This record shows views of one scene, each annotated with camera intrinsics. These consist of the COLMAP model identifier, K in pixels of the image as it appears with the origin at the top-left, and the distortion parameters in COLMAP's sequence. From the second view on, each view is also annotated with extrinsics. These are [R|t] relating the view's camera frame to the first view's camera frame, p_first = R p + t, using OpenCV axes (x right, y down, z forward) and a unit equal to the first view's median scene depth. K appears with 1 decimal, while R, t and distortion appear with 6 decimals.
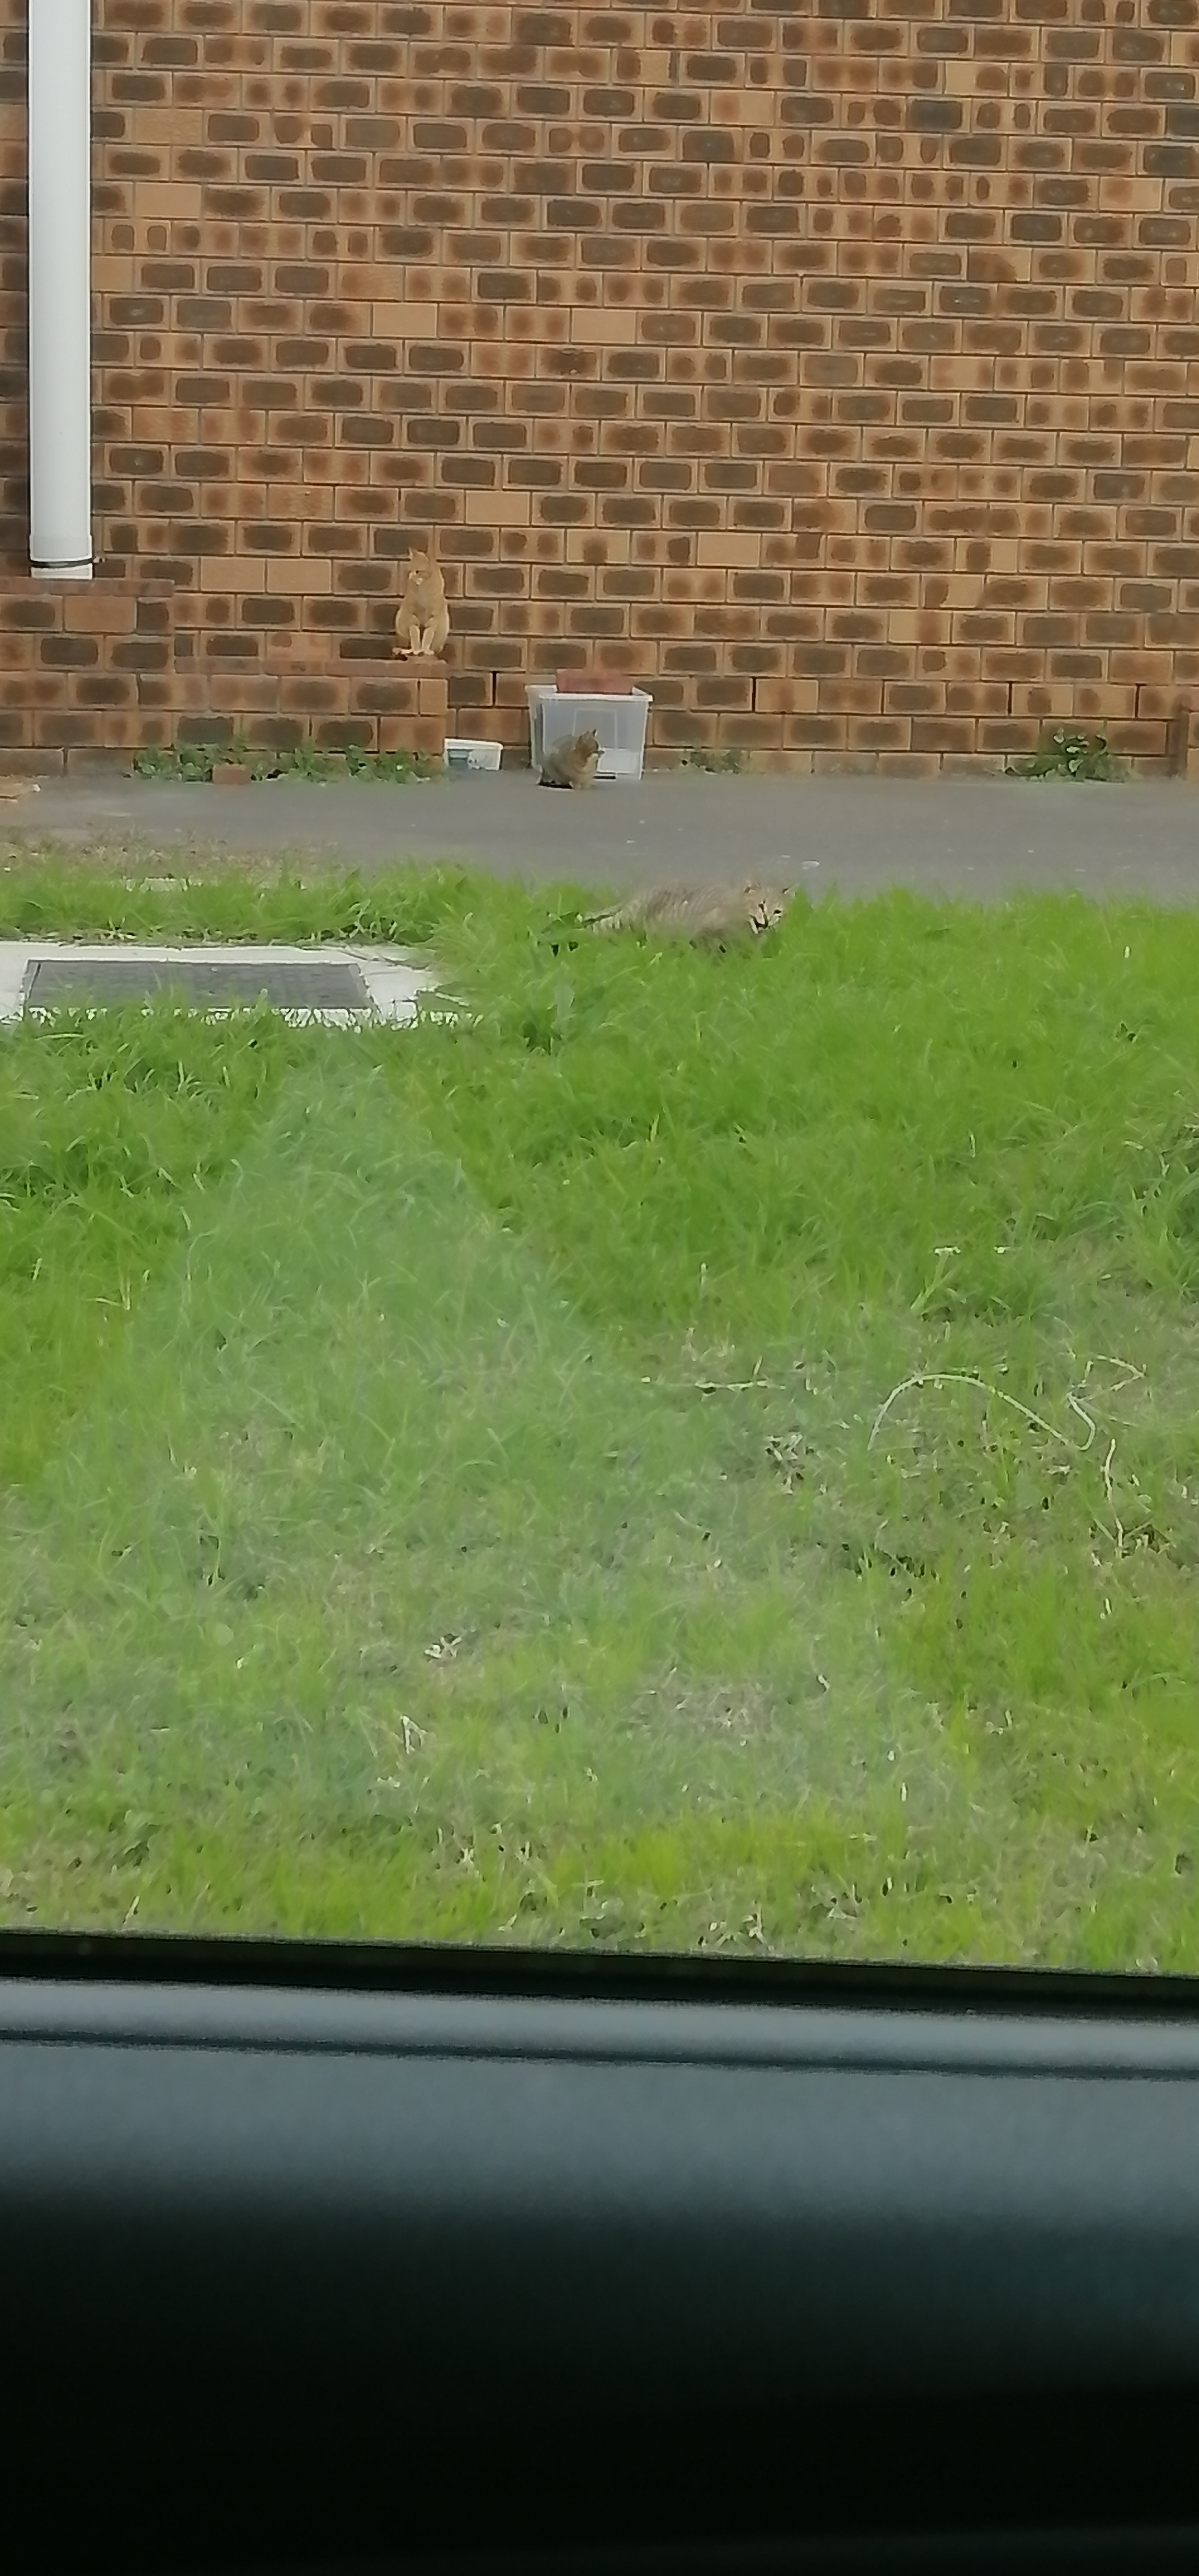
lens RADIAL K [[5074.0, 0, 621.2], [0, 5074.0, 1293.1], [0, 0, 1]] dist [0.072220, 0.000000]
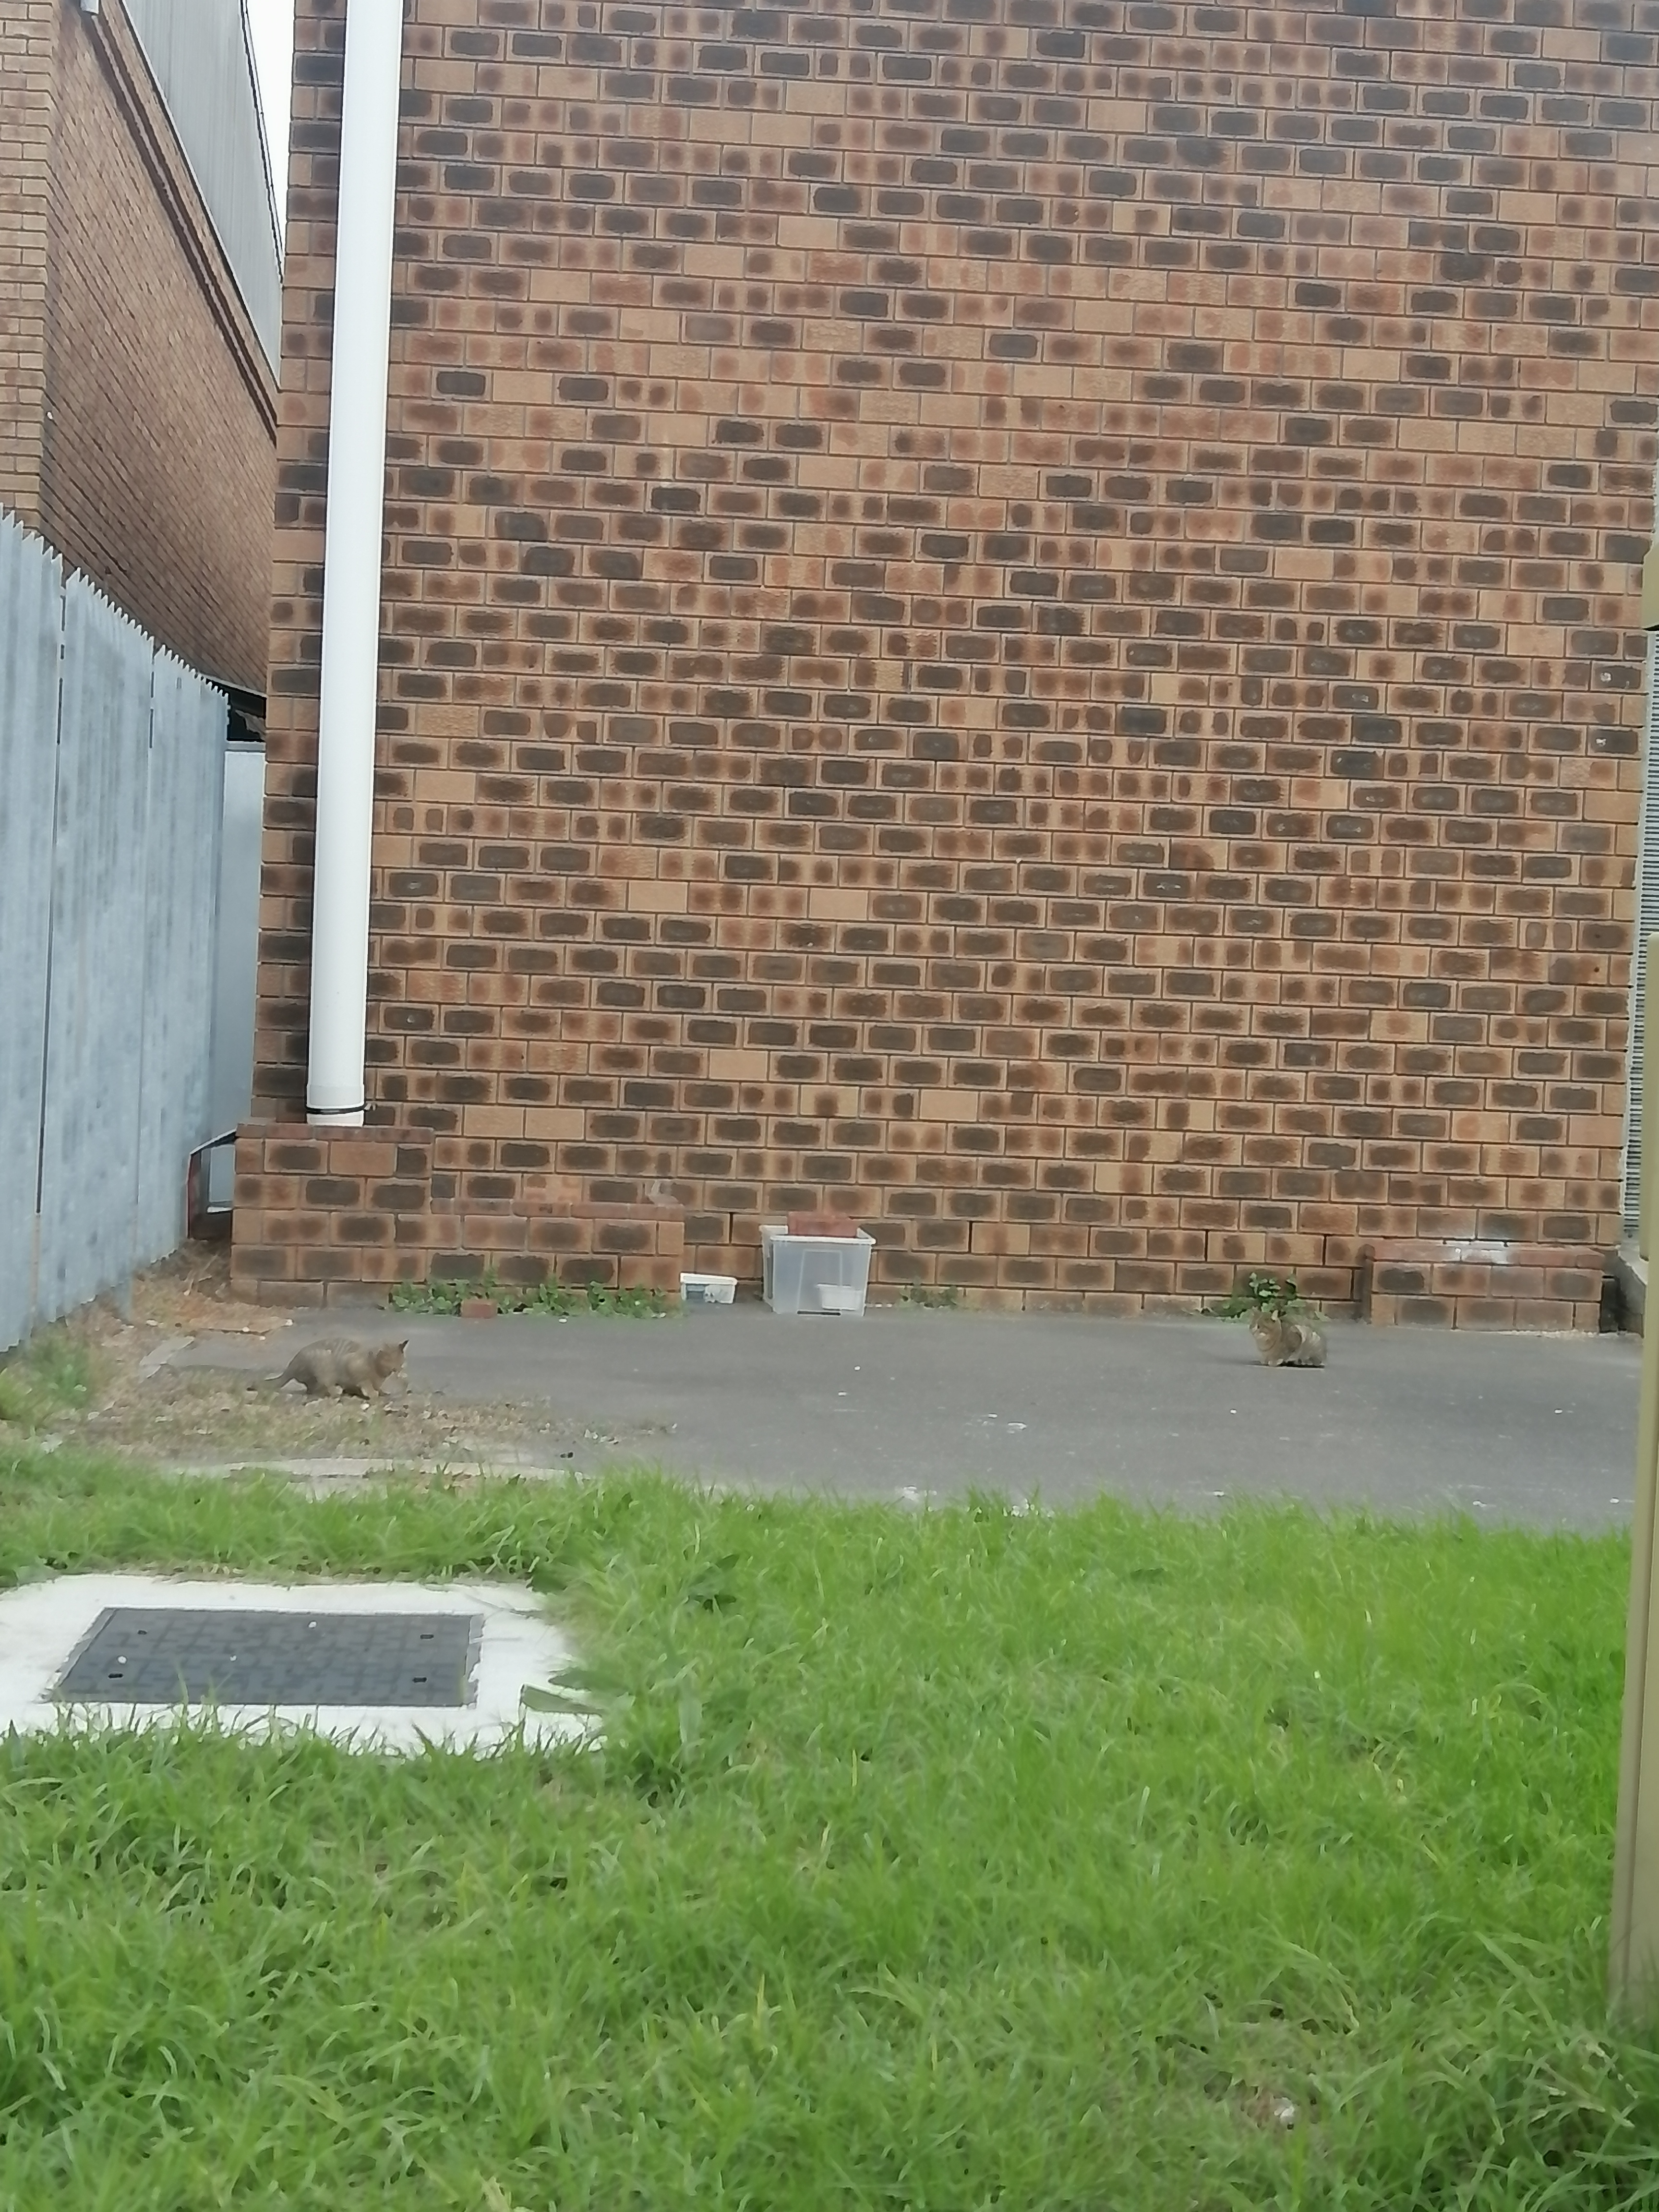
lens RADIAL K [[3321.5, 0, 814.7], [0, 3321.5, 1113.0], [0, 0, 1]] dist [0.231564, 0.000000]
pose [[0.999374, 0.017070, -0.030984, 0.014595], [-0.020818, 0.991939, -0.124991, -0.054916], [0.028601, 0.125558, 0.991674, 0.290383]]
